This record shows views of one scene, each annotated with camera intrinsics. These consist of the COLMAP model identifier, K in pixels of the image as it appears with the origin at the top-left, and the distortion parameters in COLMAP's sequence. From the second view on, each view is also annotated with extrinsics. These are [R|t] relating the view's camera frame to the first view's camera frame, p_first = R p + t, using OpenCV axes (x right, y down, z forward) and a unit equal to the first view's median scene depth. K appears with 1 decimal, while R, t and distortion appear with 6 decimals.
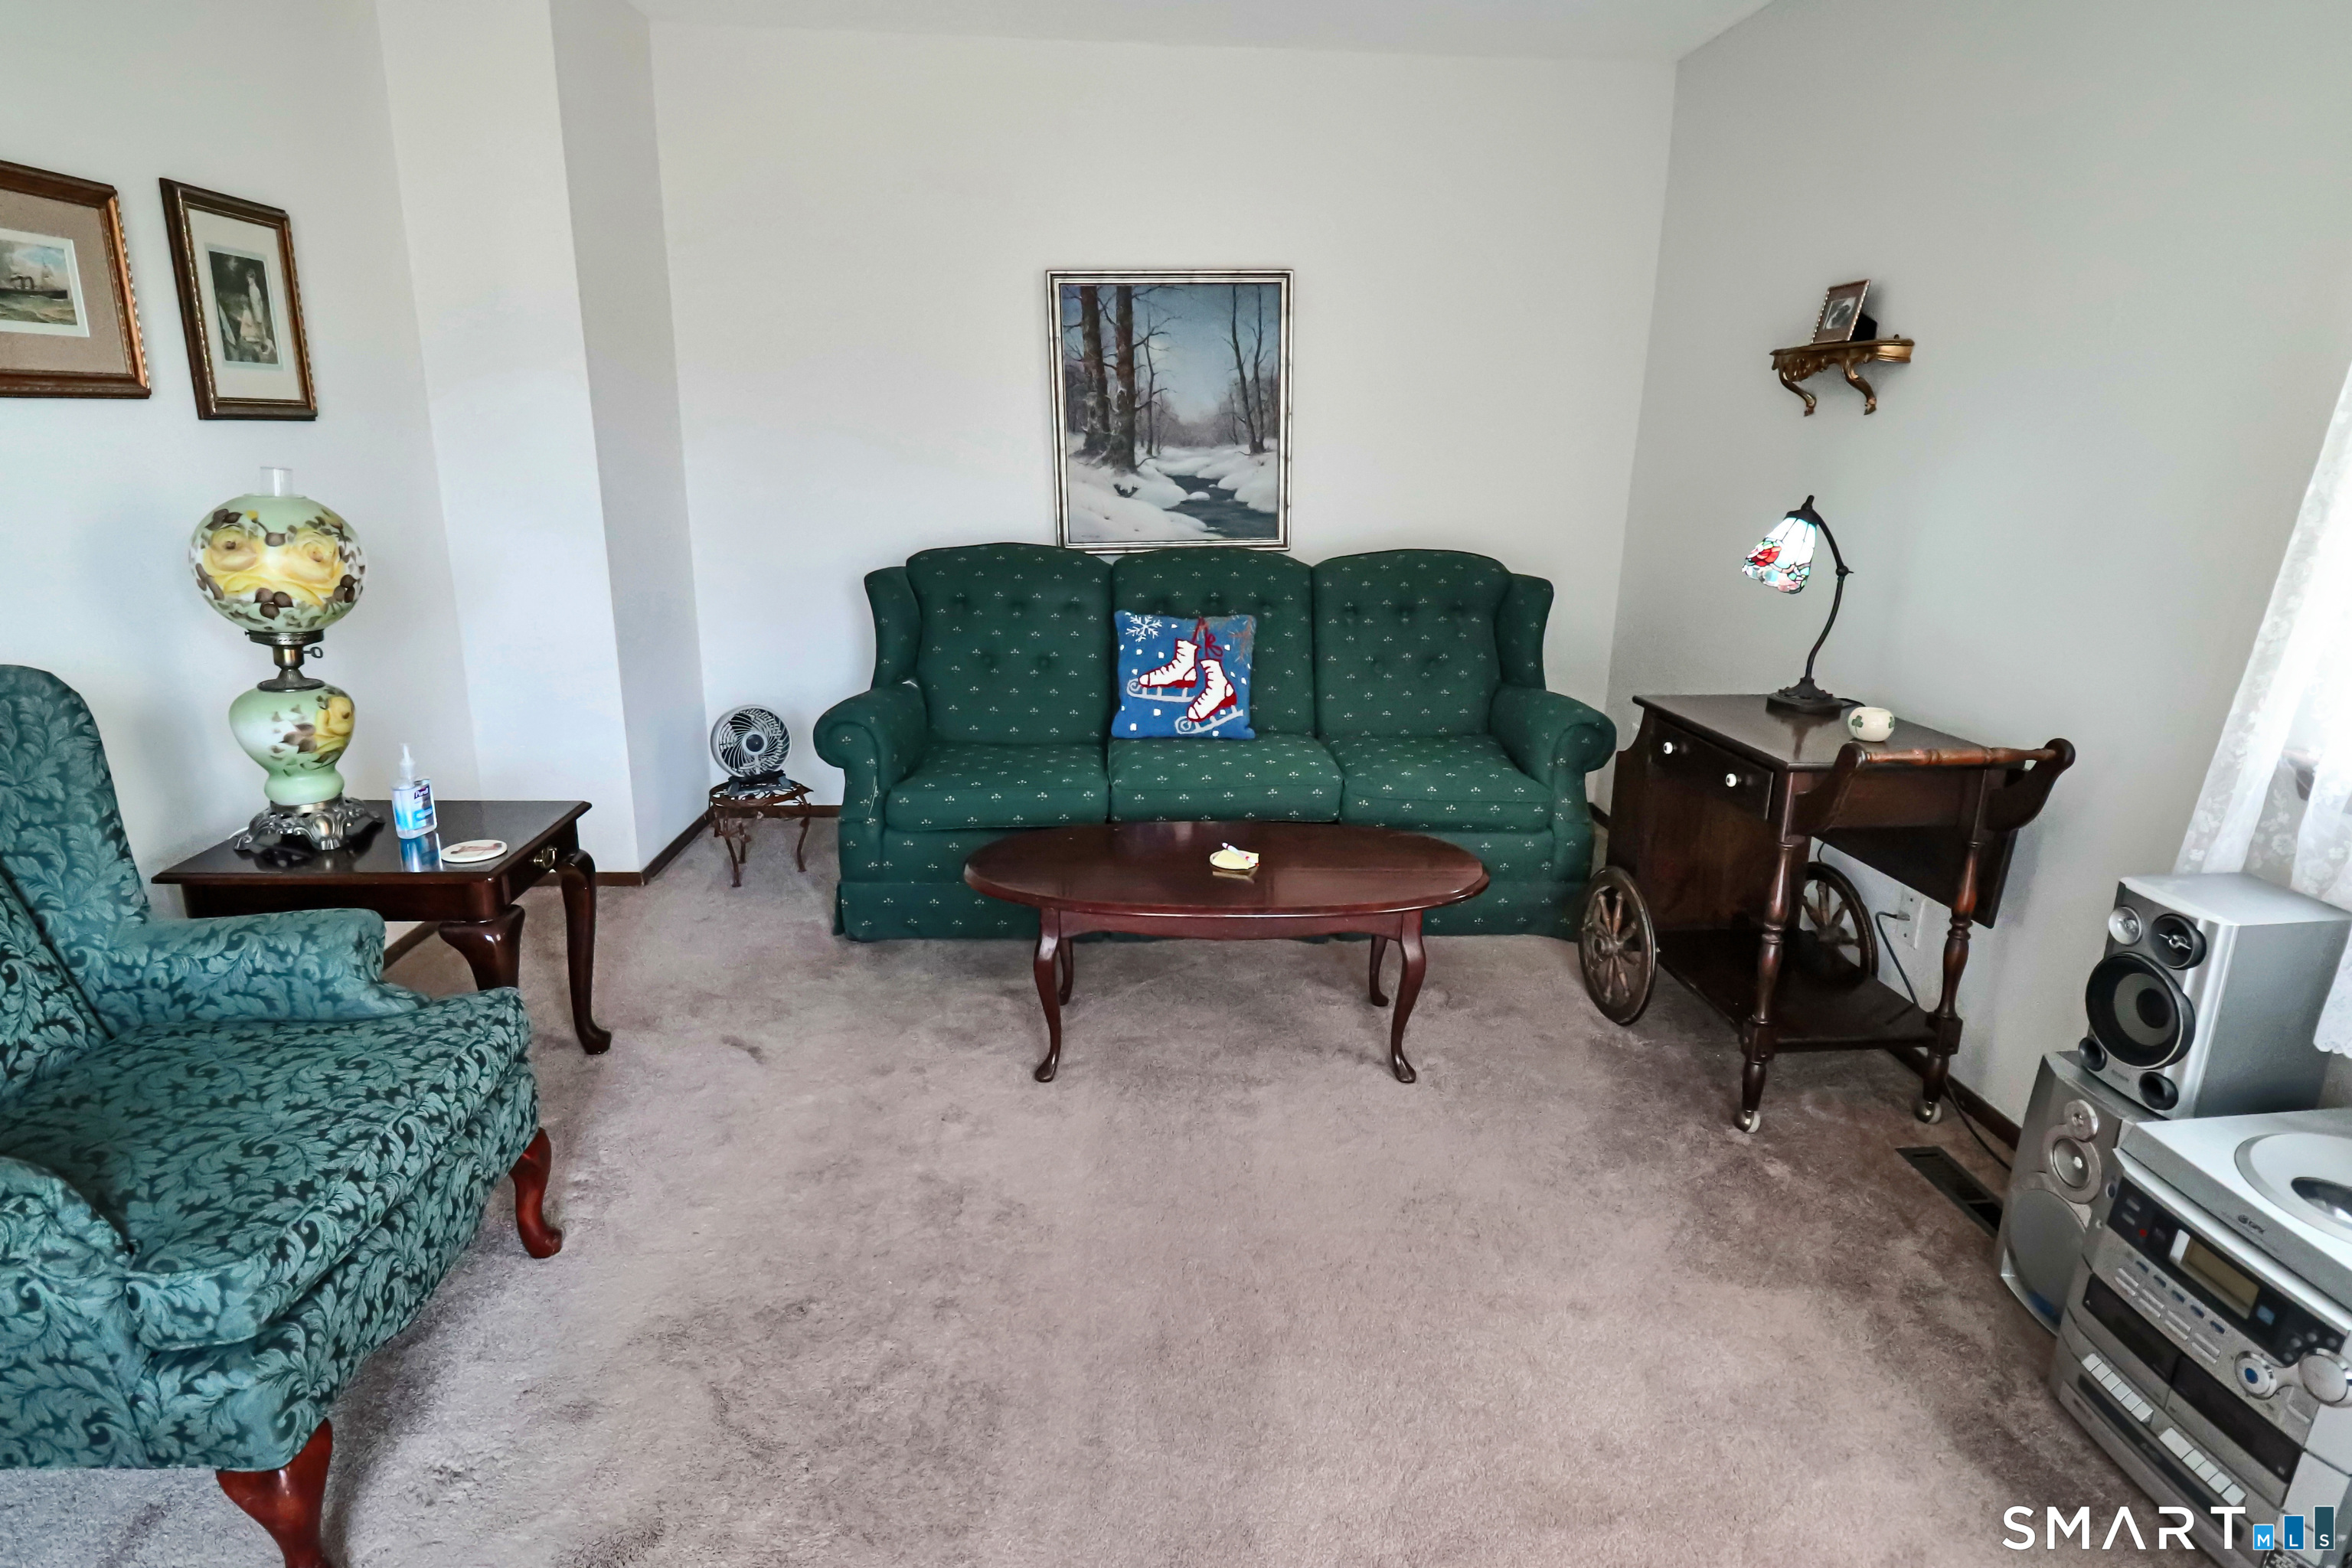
lens RADIAL K [[1229.8, 0, 1169.4], [0, 1229.8, 718.7], [0, 0, 1]] dist [0.022040, -0.013320]
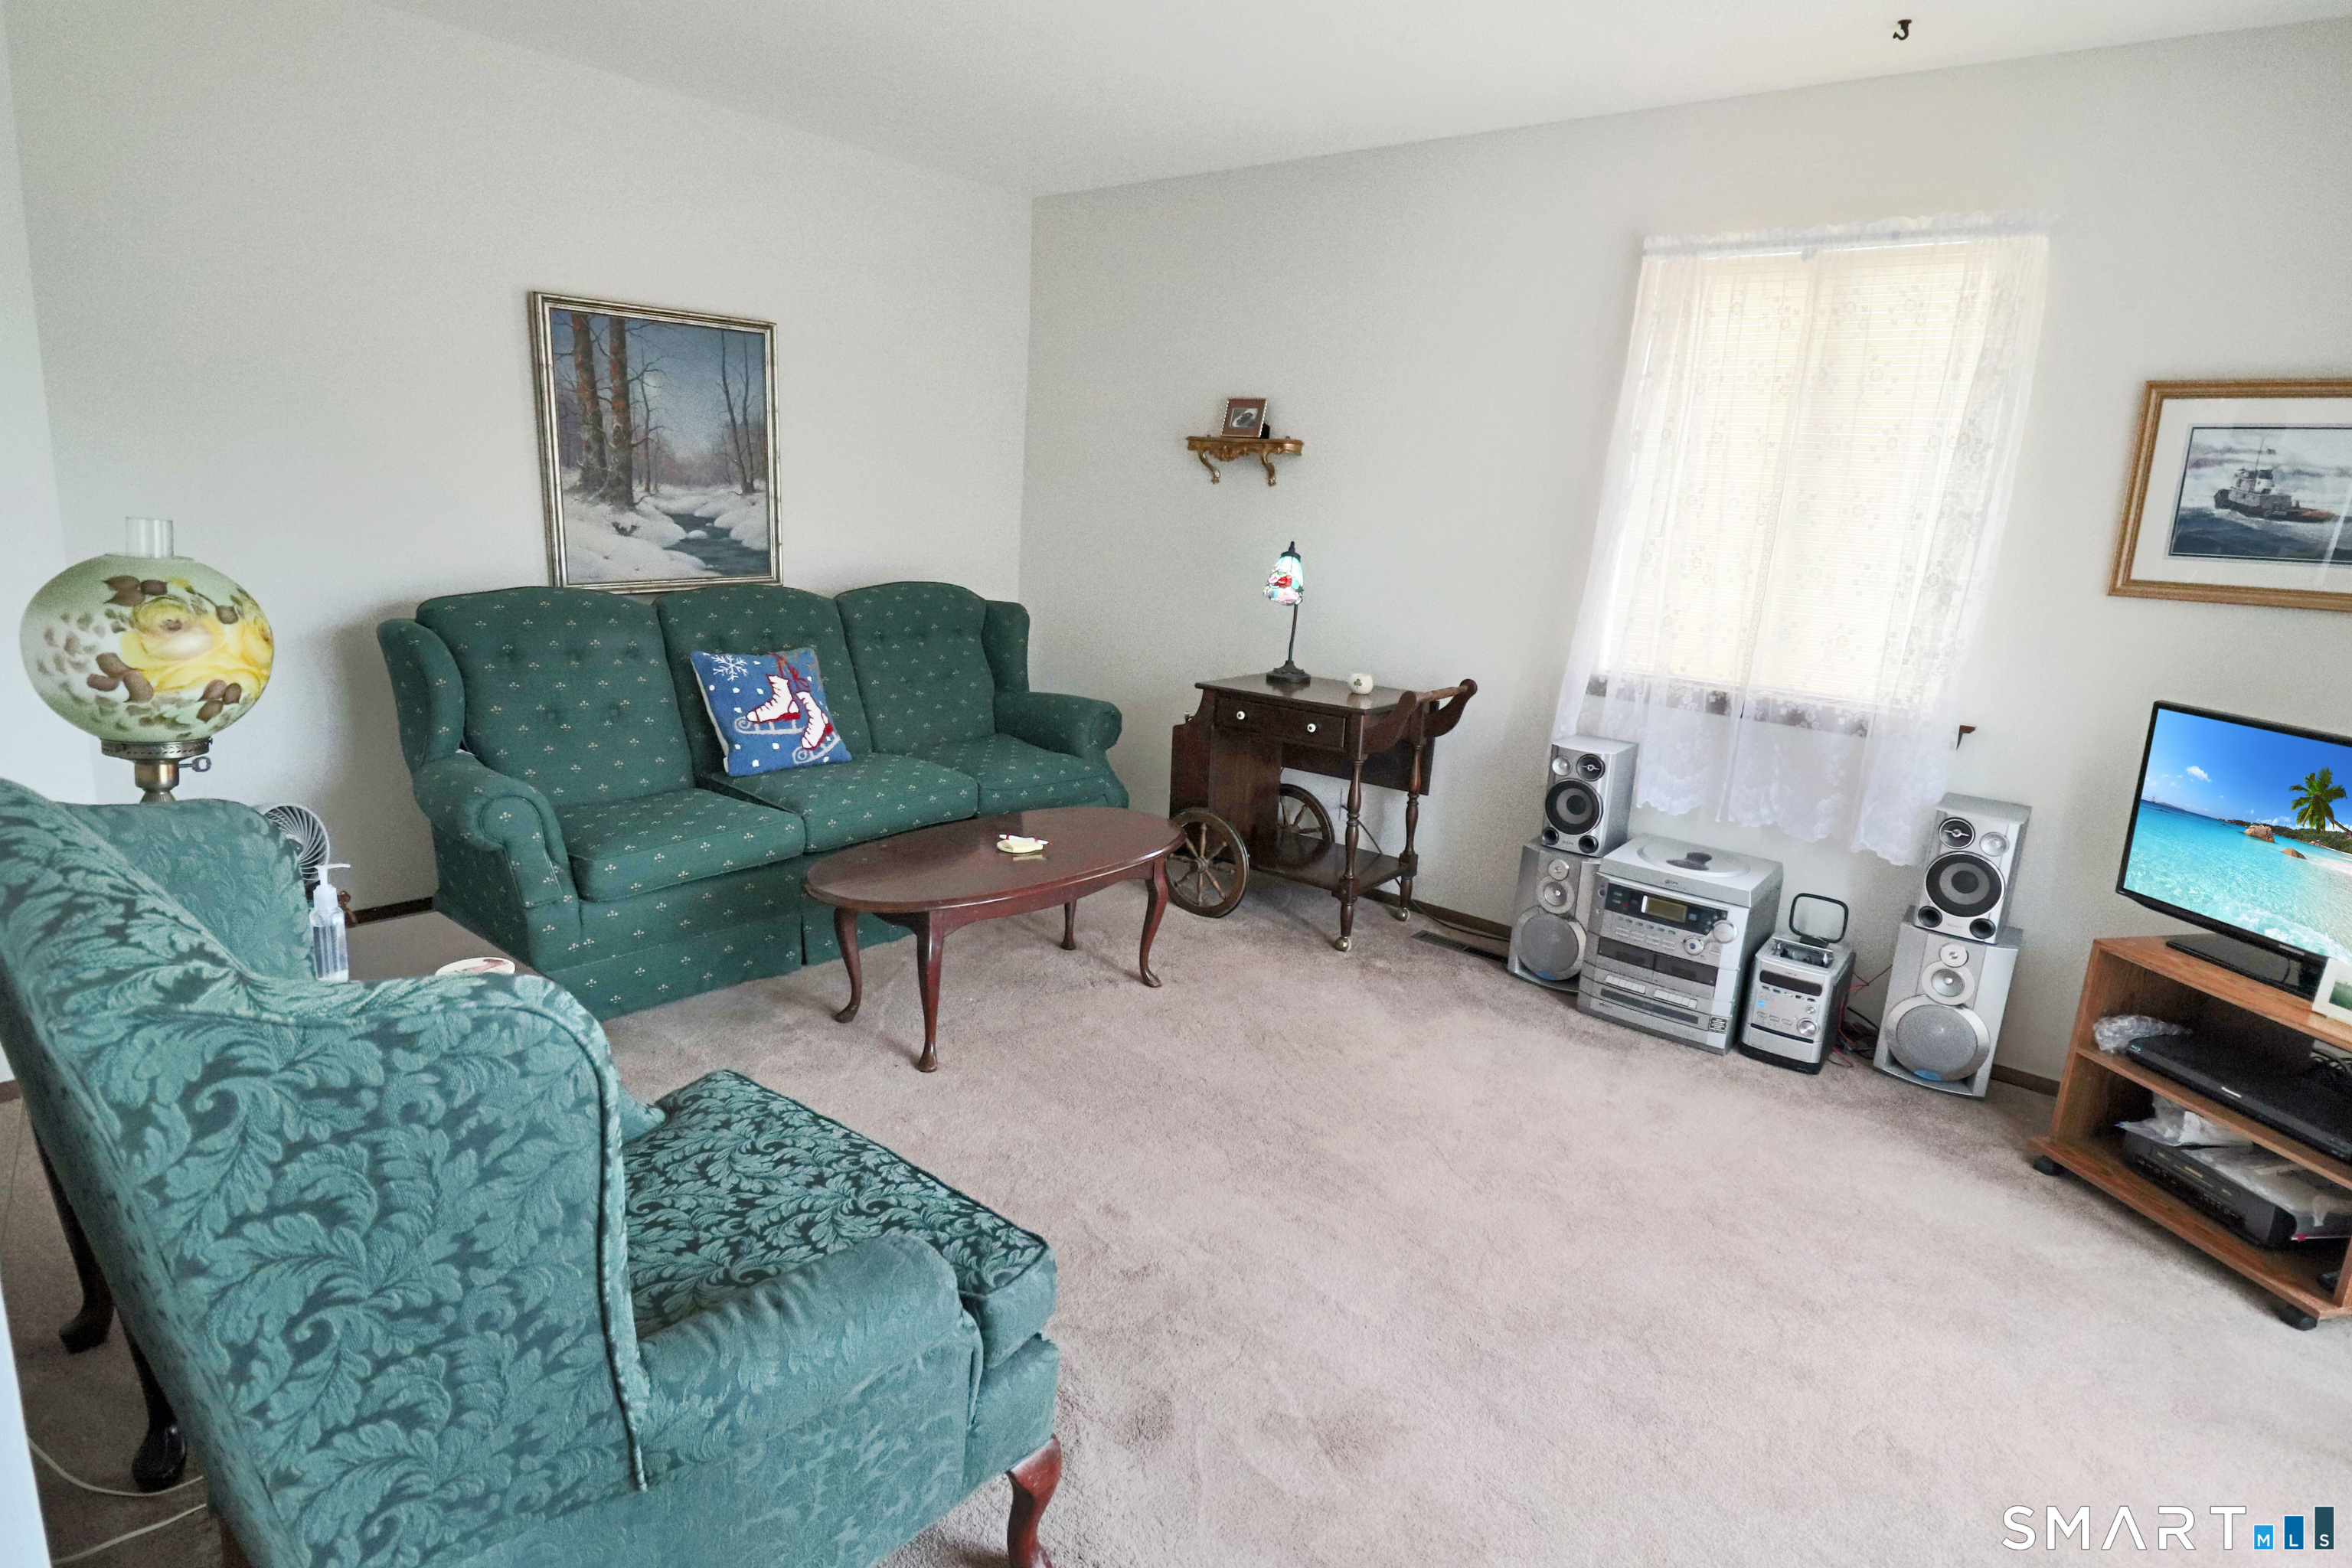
lens RADIAL K [[1229.8, 0, 1169.4], [0, 1229.8, 718.7], [0, 0, 1]] dist [0.022040, -0.013320]
pose [[0.692773, -0.107863, 0.713044, -0.495302], [0.120593, 0.992156, 0.032921, -0.021338], [-0.711002, 0.063181, 0.700346, 0.037550]]
